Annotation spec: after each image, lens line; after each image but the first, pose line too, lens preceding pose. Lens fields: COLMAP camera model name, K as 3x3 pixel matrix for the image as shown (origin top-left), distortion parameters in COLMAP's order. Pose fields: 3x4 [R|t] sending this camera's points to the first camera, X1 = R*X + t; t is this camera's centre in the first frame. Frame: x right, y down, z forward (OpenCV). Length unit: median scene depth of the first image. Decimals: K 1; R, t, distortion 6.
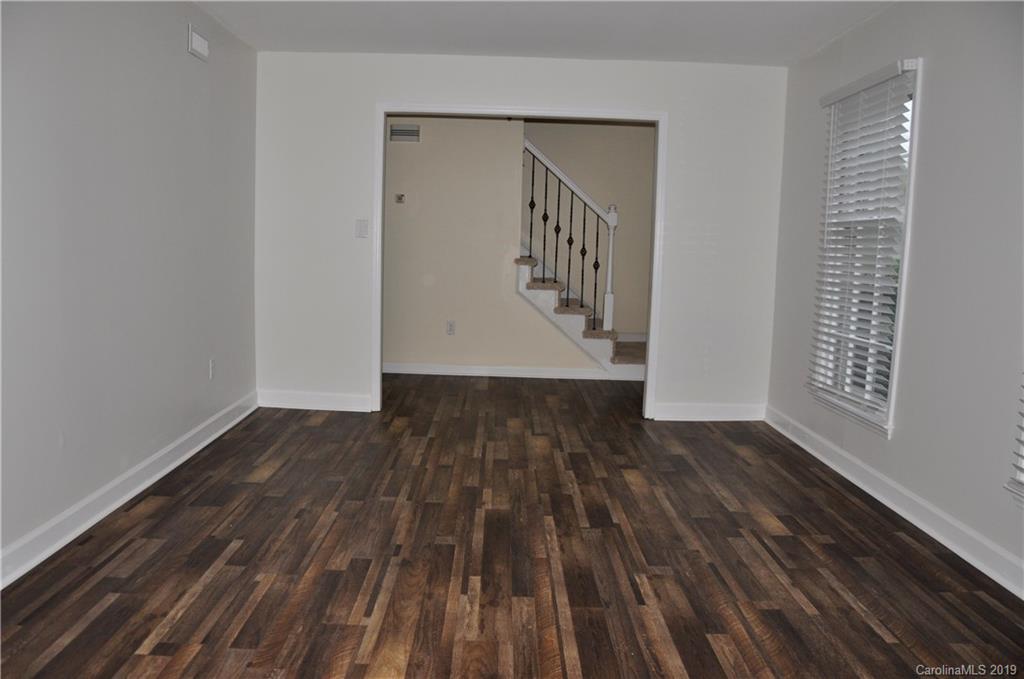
lens RADIAL K [[804.0, 0, 529.6], [0, 804.0, 340.2], [0, 0, 1]] dist [-0.137170, 0.125730]
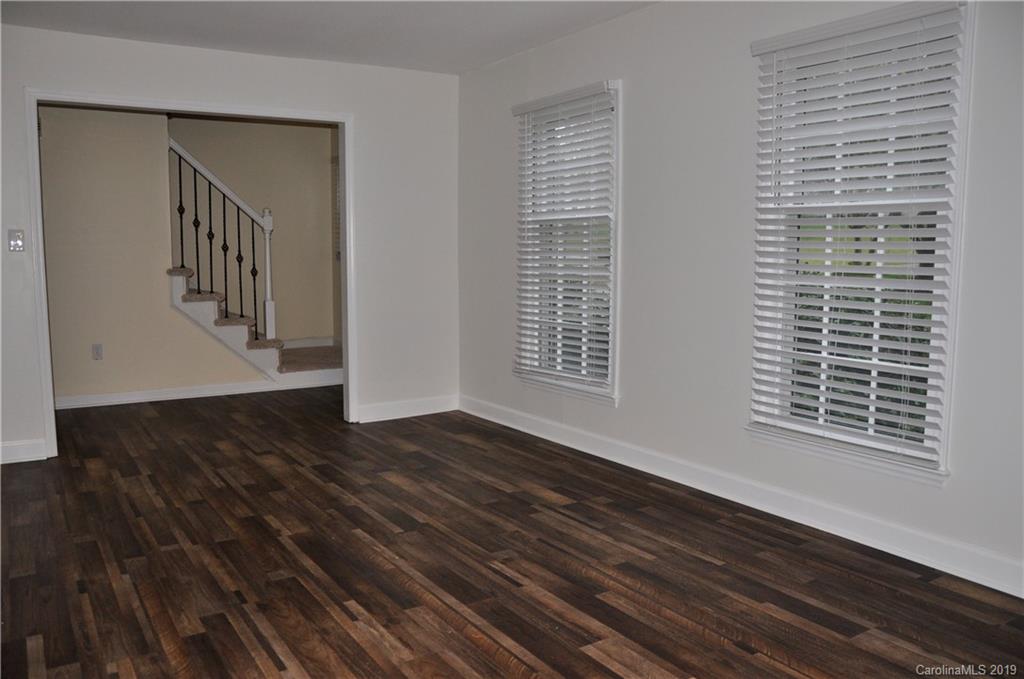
lens RADIAL K [[804.0, 0, 529.6], [0, 804.0, 340.2], [0, 0, 1]] dist [-0.137170, 0.125730]
pose [[0.847523, -0.088727, 0.523290, -0.275343], [0.089205, 0.995716, 0.024352, -0.012960], [-0.523208, 0.026042, 0.851807, 0.061004]]
